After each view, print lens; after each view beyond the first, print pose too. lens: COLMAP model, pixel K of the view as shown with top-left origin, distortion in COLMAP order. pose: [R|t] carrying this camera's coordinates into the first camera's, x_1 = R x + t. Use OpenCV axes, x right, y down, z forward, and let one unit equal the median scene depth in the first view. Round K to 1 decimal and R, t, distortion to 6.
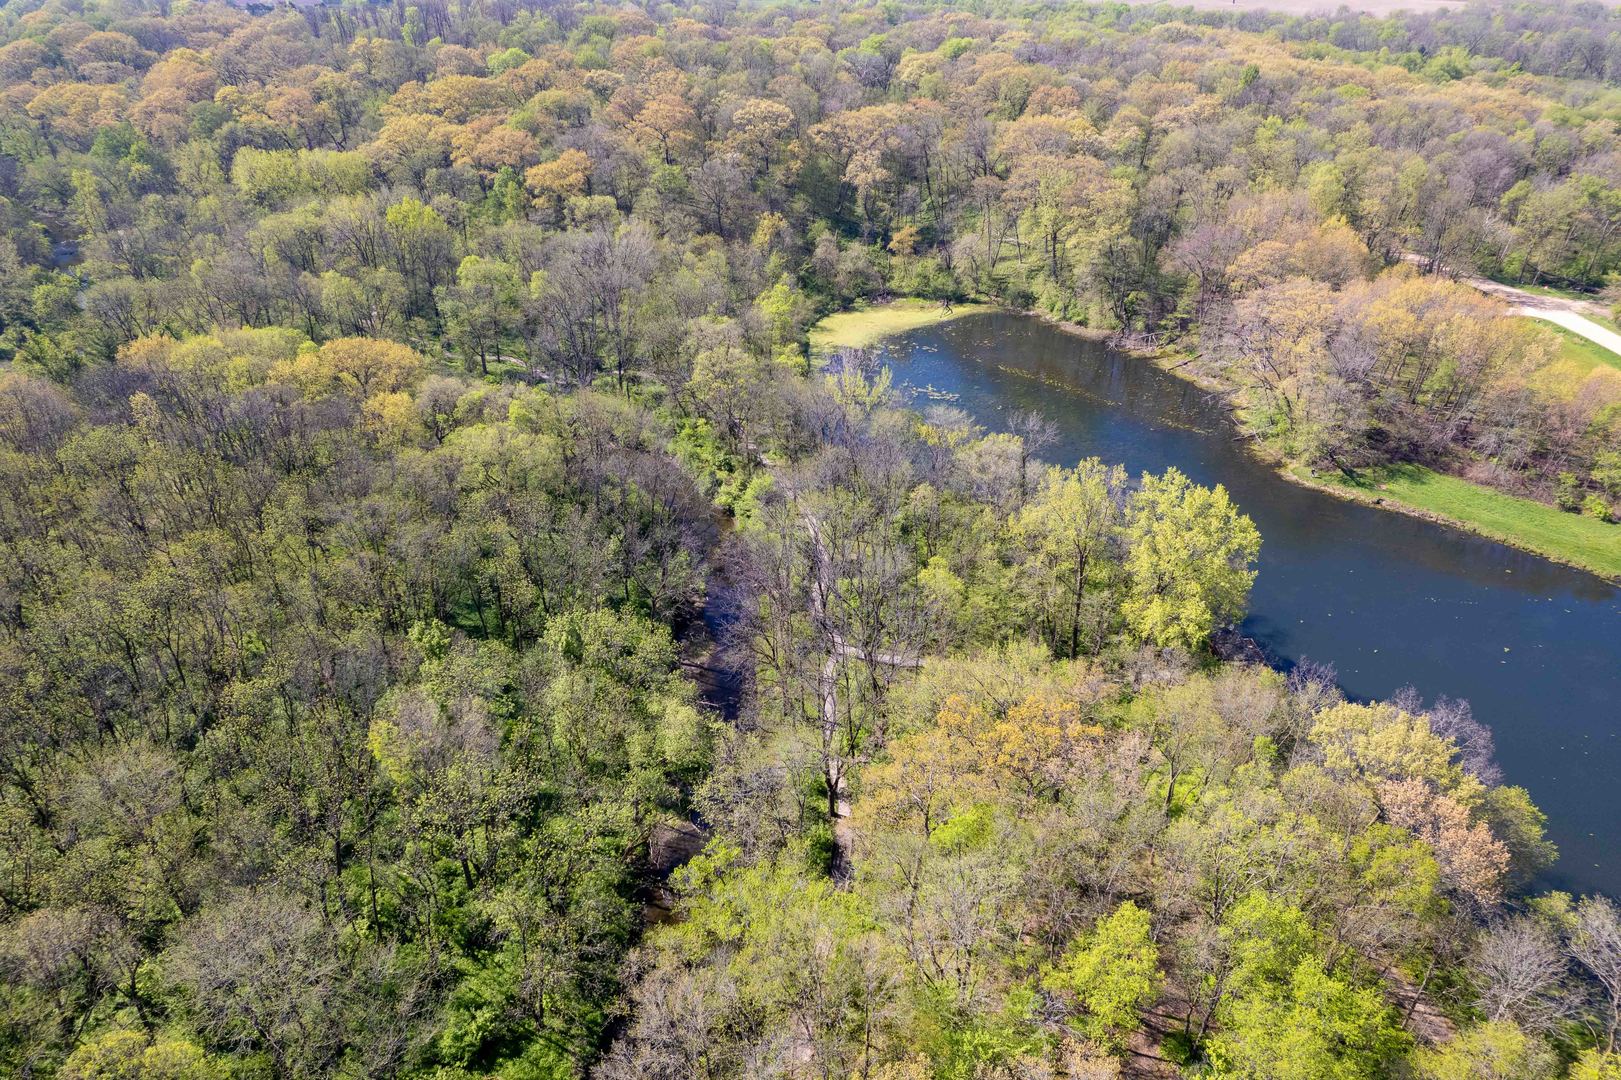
lens RADIAL K [[1042.5, 0, 810.5], [0, 1042.5, 540.0], [0, 0, 1]] dist [-0.085479, 0.083235]
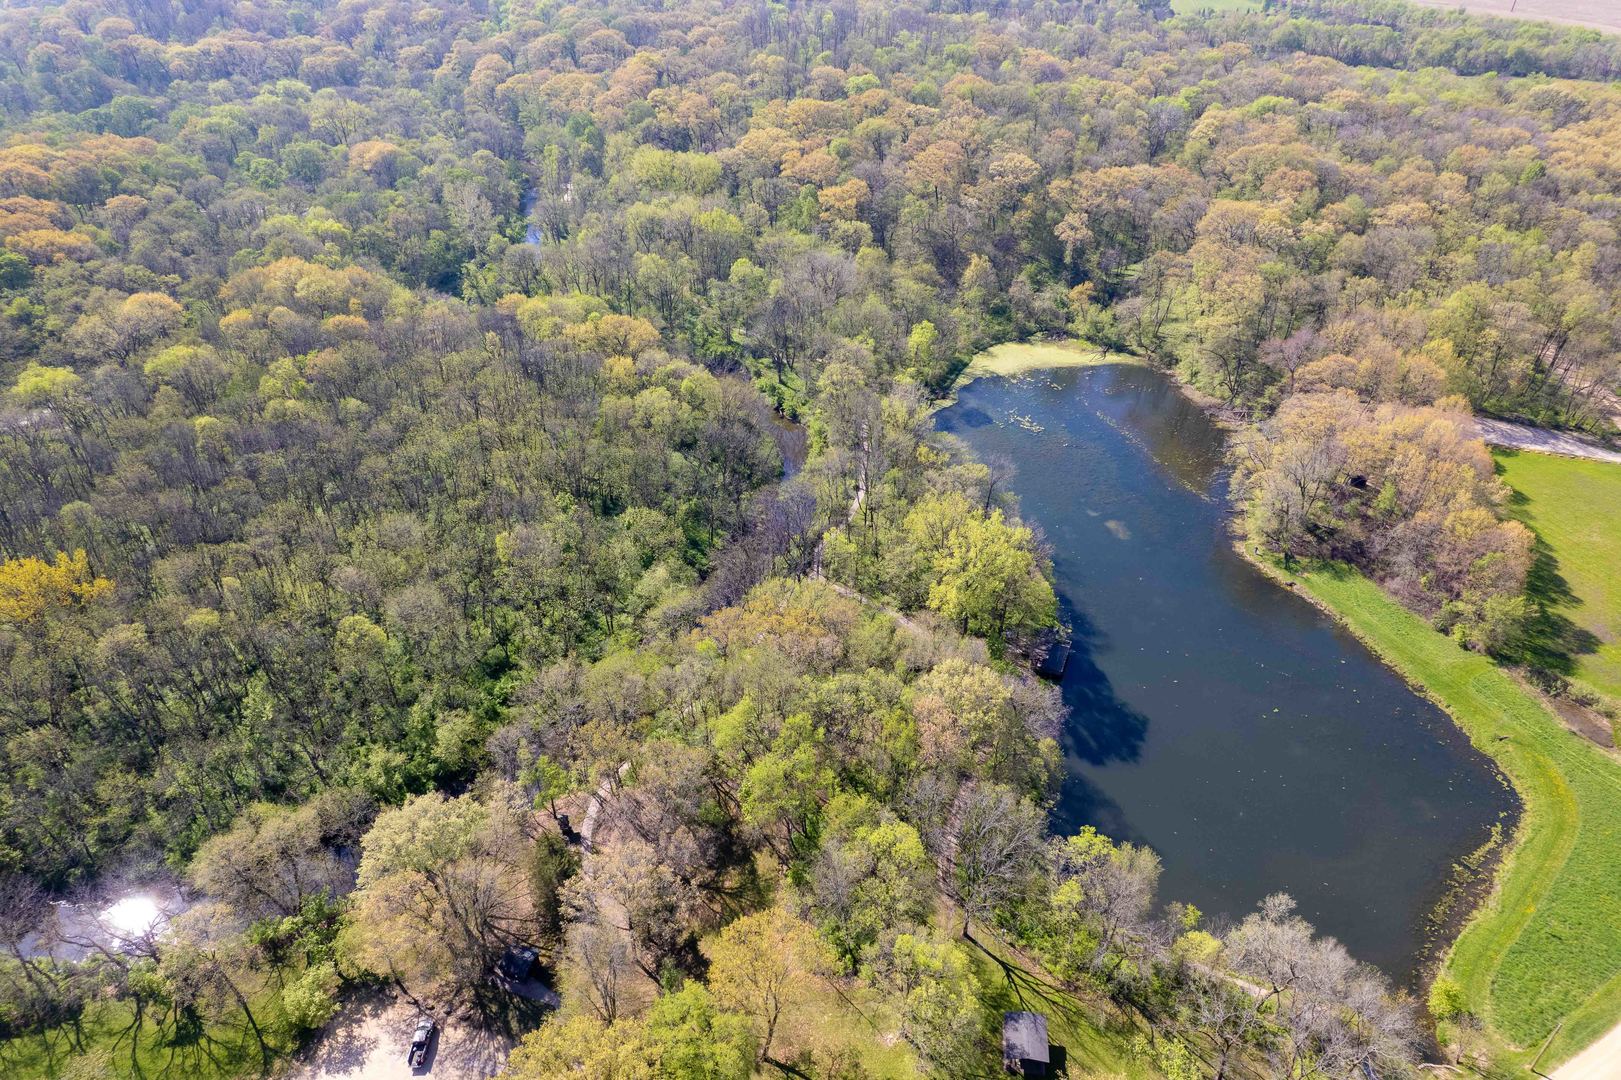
lens RADIAL K [[1042.5, 0, 810.5], [0, 1042.5, 540.0], [0, 0, 1]] dist [-0.085479, 0.083235]
pose [[0.902950, 0.246762, -0.351838, 0.301160], [-0.227547, 0.969055, 0.095678, -0.050860], [0.364561, -0.006333, 0.931158, -0.252138]]
